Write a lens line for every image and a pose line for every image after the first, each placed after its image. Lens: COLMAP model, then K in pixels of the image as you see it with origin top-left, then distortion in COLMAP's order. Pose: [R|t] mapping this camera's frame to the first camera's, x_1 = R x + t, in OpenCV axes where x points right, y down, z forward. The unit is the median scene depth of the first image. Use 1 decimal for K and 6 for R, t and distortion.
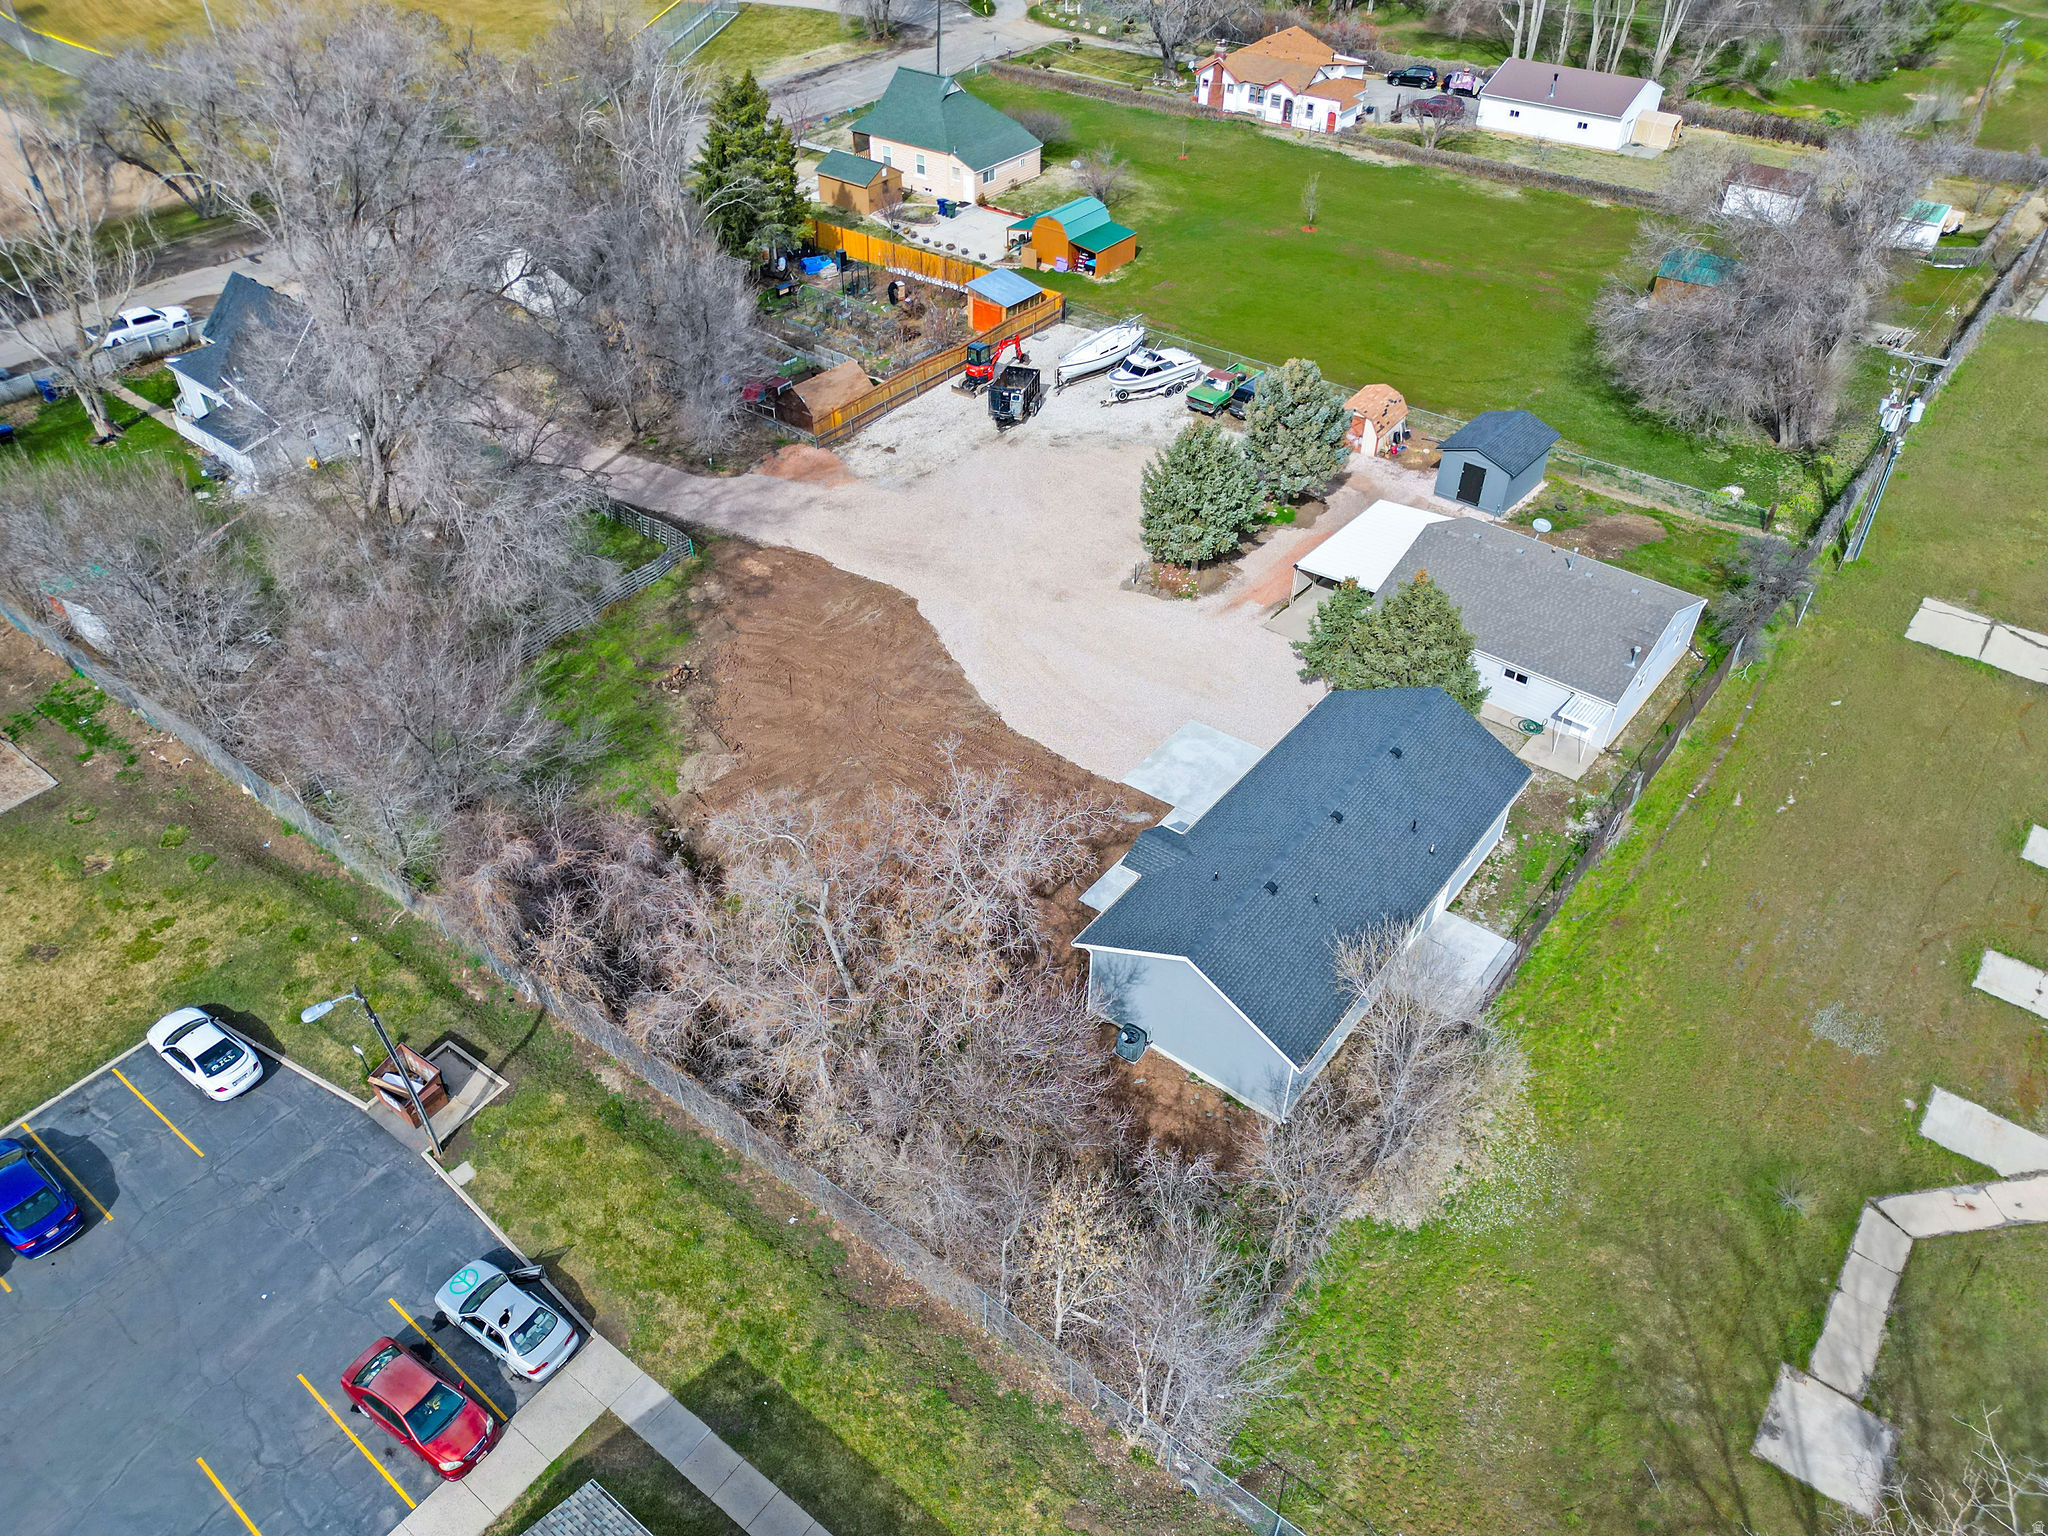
lens RADIAL K [[1426.3, 0, 1024.0], [0, 1426.3, 768.0], [0, 0, 1]] dist [0.074570, -0.071133]
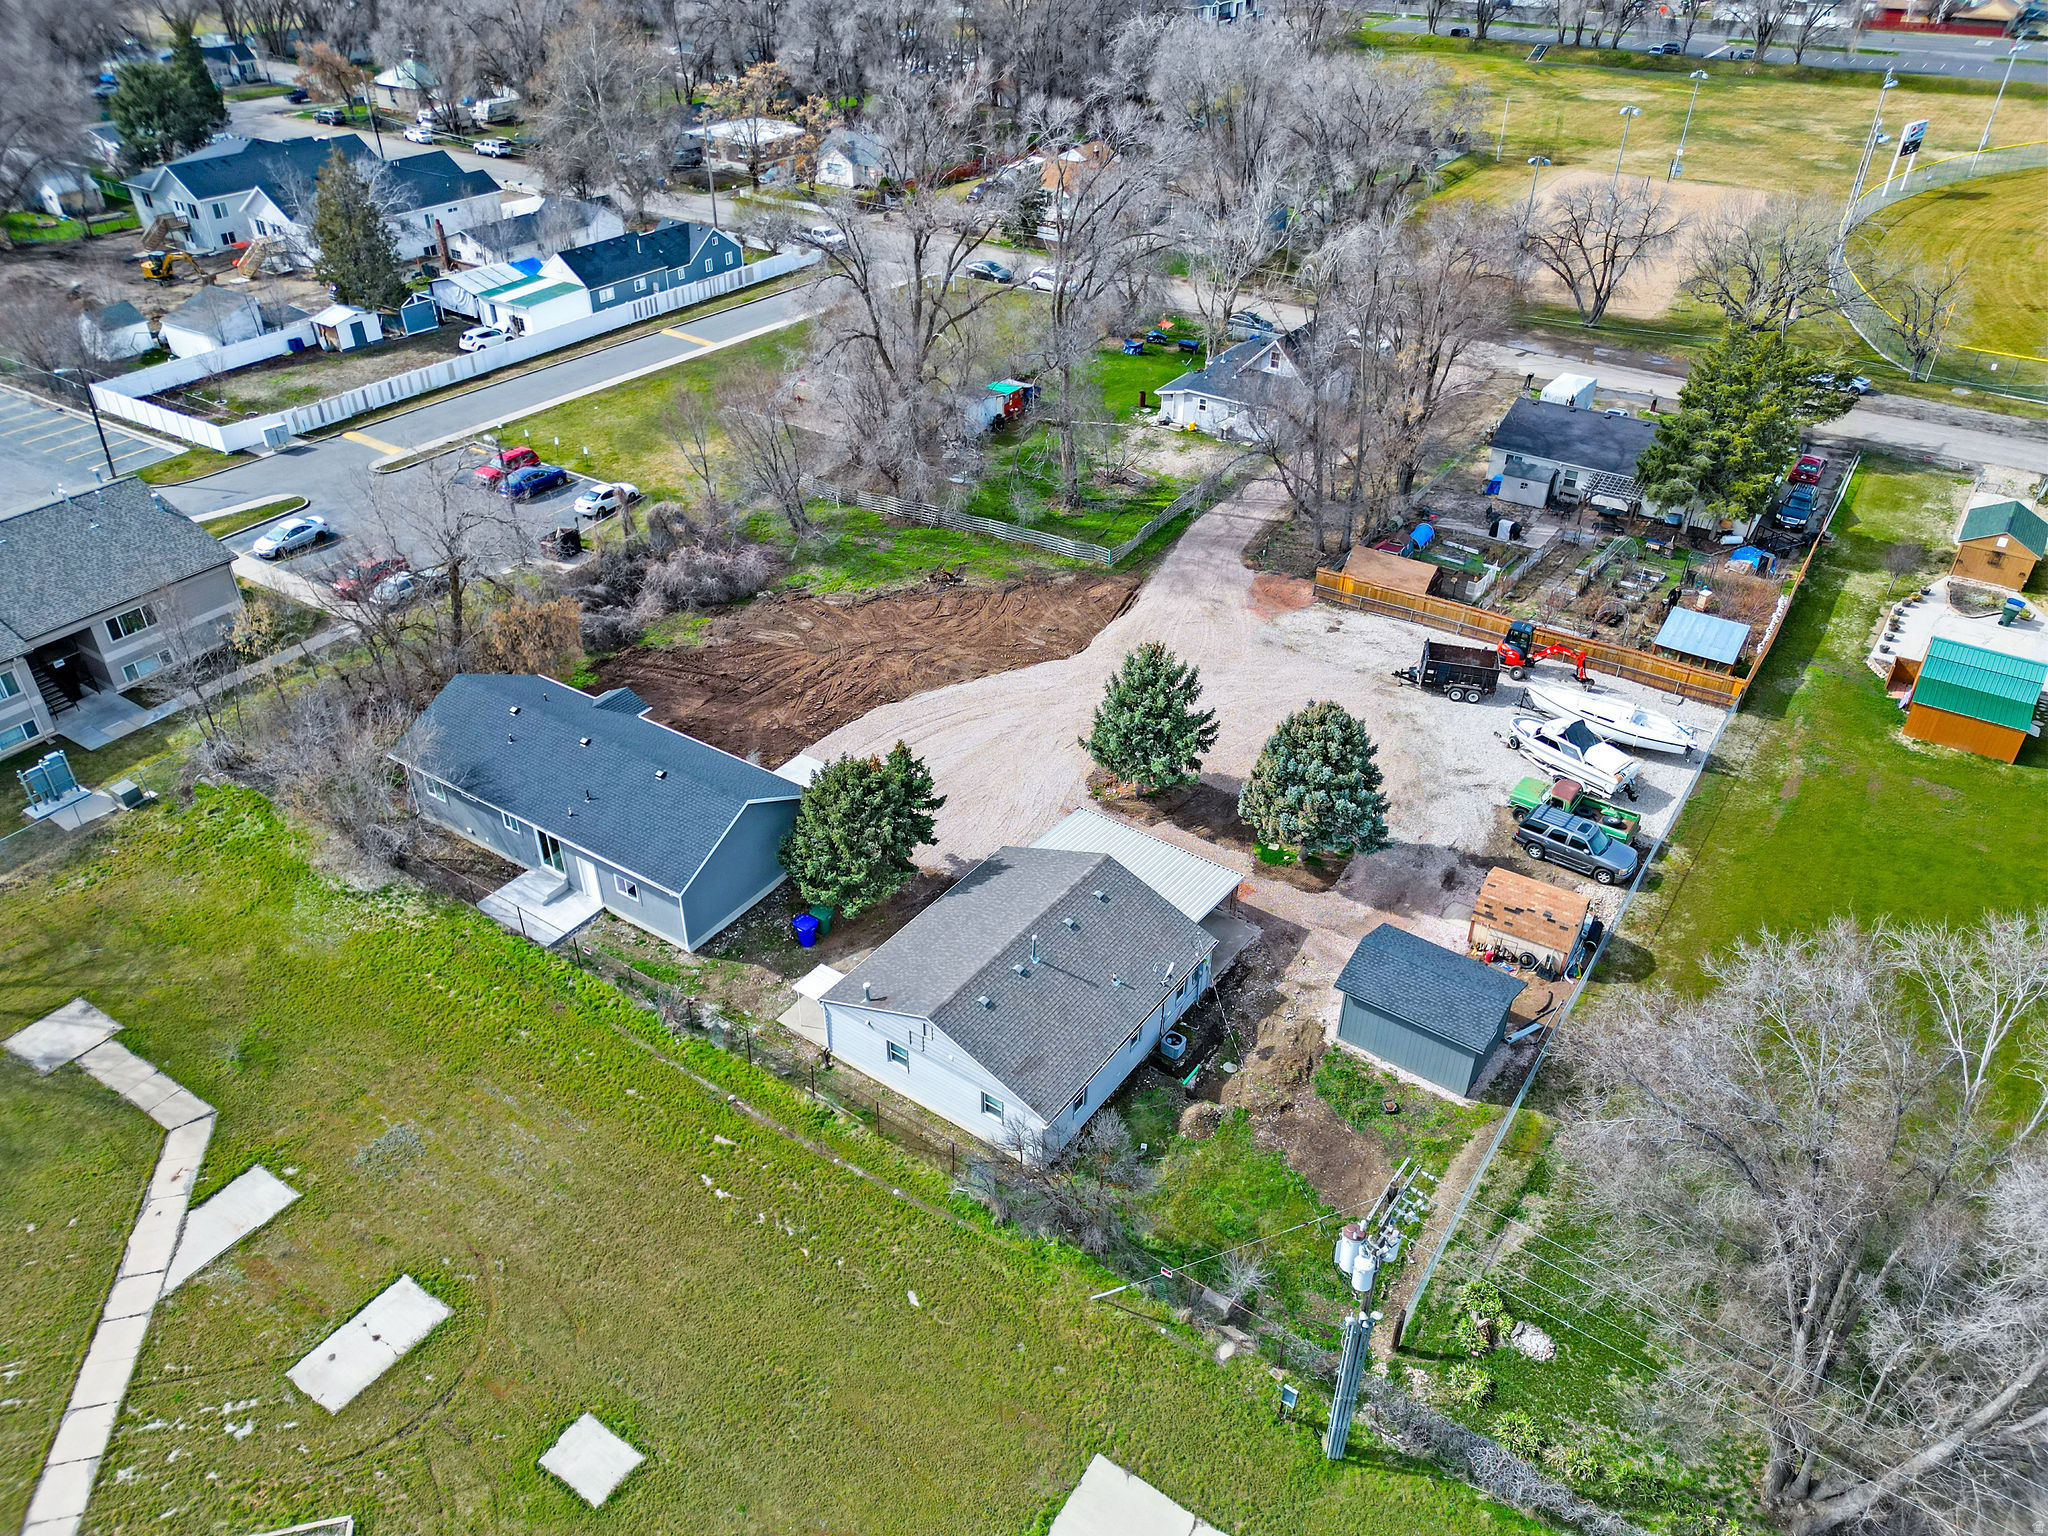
lens RADIAL K [[1426.3, 0, 1024.0], [0, 1426.3, 768.0], [0, 0, 1]] dist [0.074570, -0.071133]
pose [[0.069246, 0.556769, -0.827776, 1.420319], [-0.641077, 0.660591, 0.390691, -0.750960], [0.764346, 0.503615, 0.402675, 0.872355]]
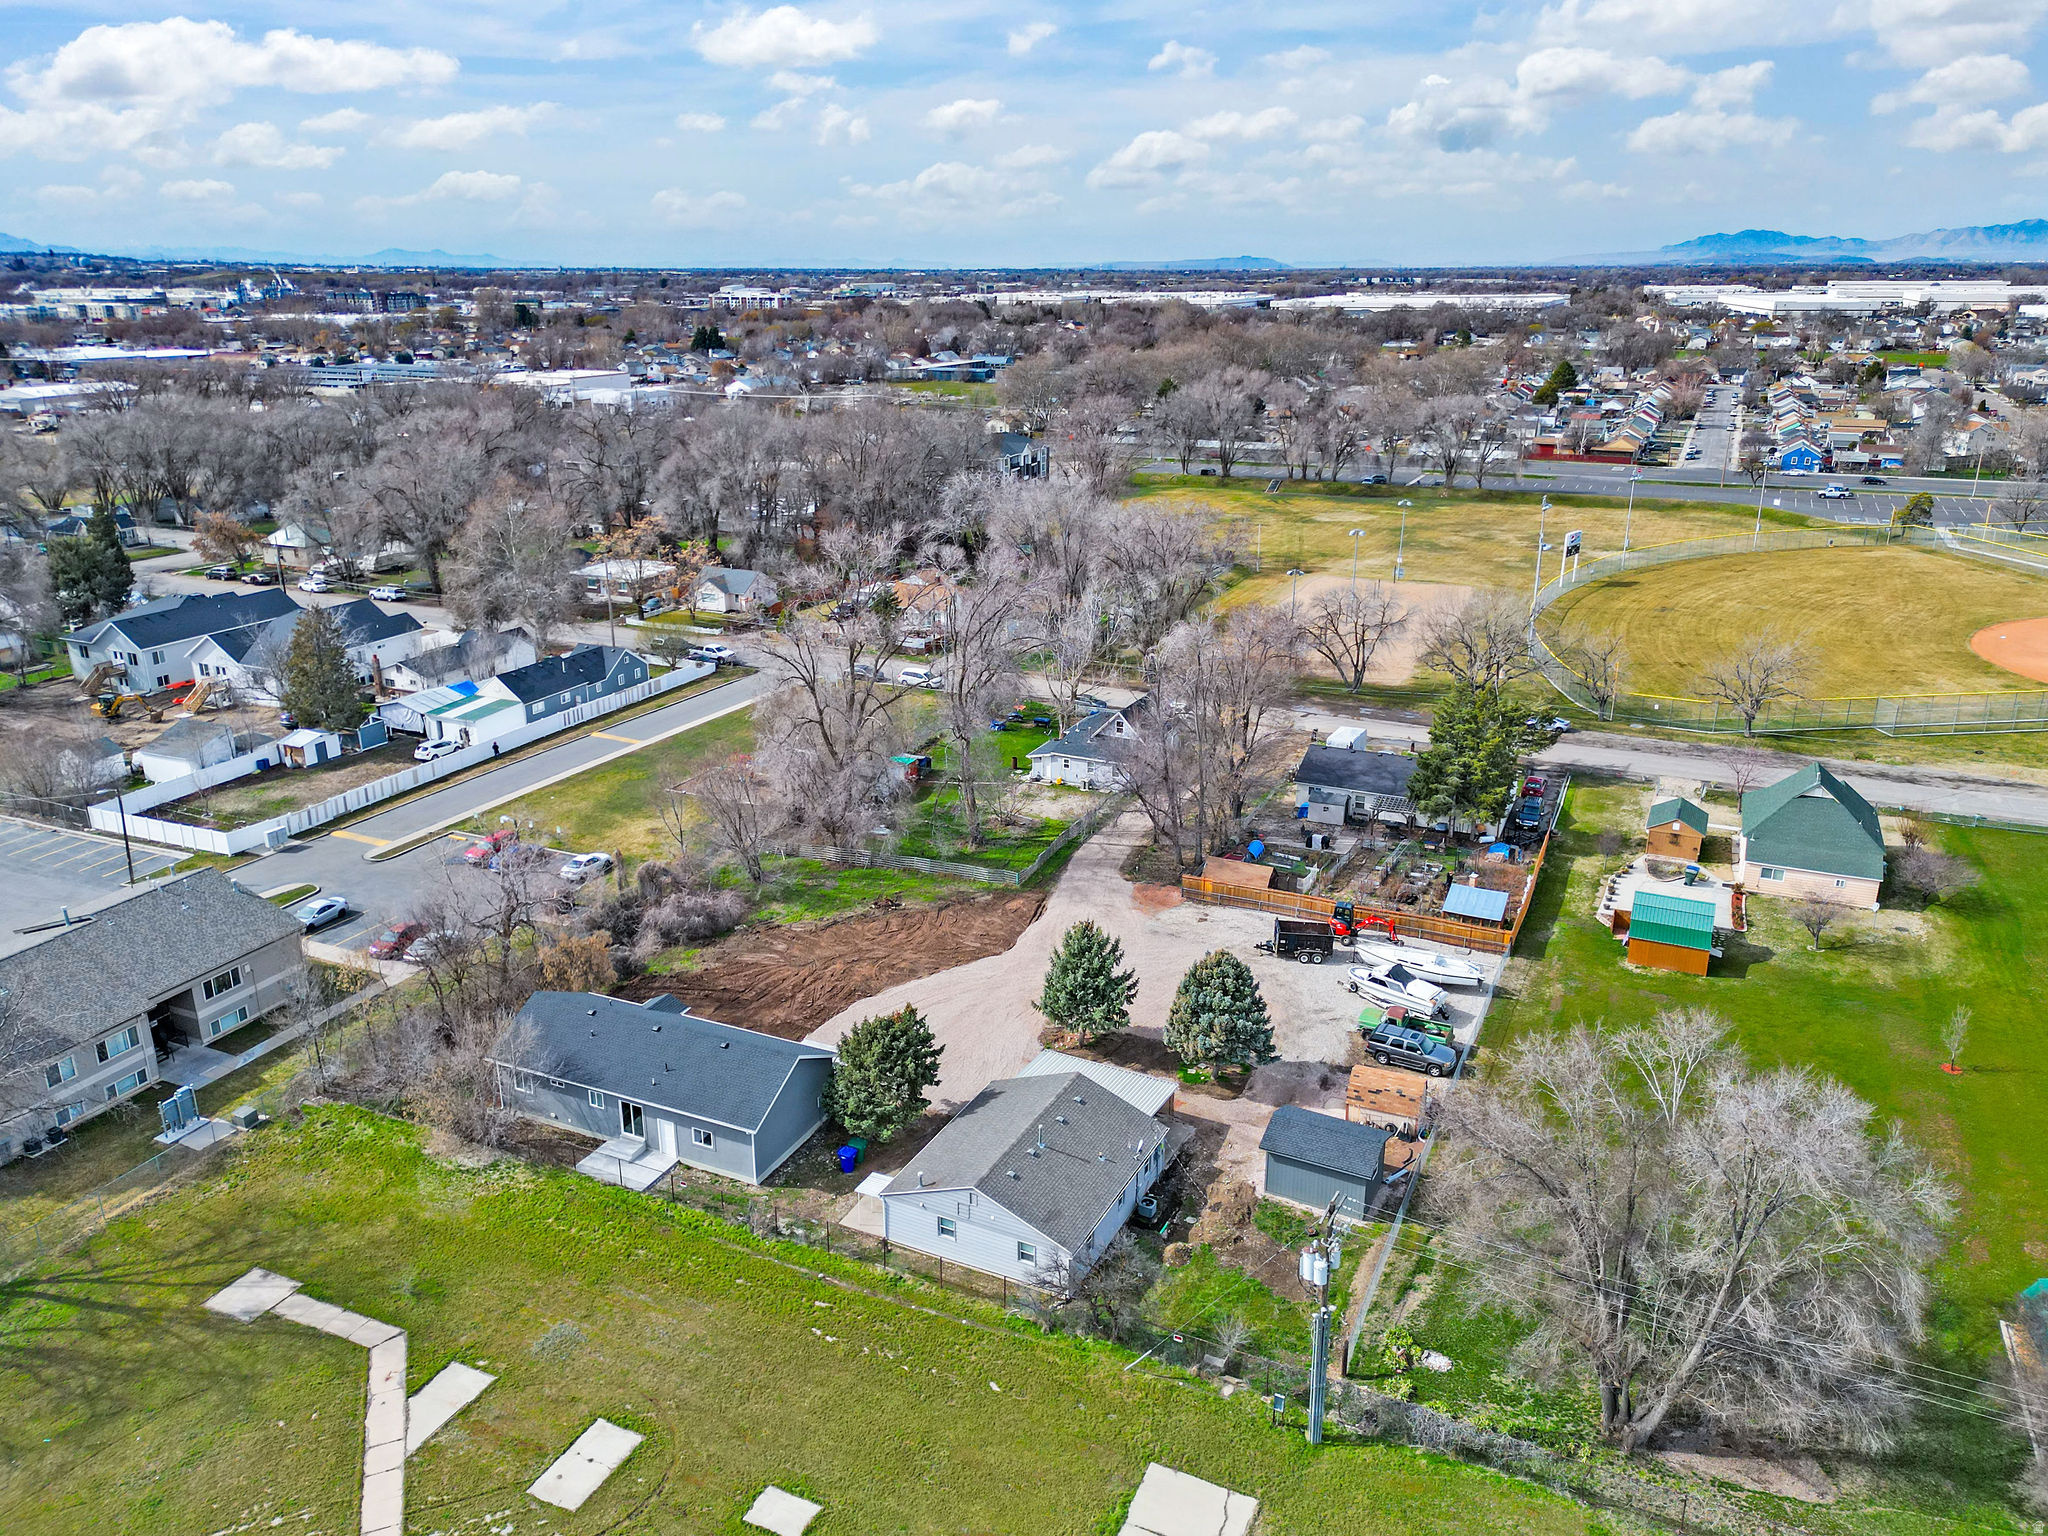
lens RADIAL K [[1467.3, 0, 1024.0], [0, 1467.3, 768.0], [0, 0, 1]] dist [0.099019, -0.138483]
pose [[0.219468, 0.309186, -0.925331, 1.902303], [-0.619842, 0.776623, 0.112484, -0.687507], [0.753412, 0.548873, 0.362091, 0.604192]]
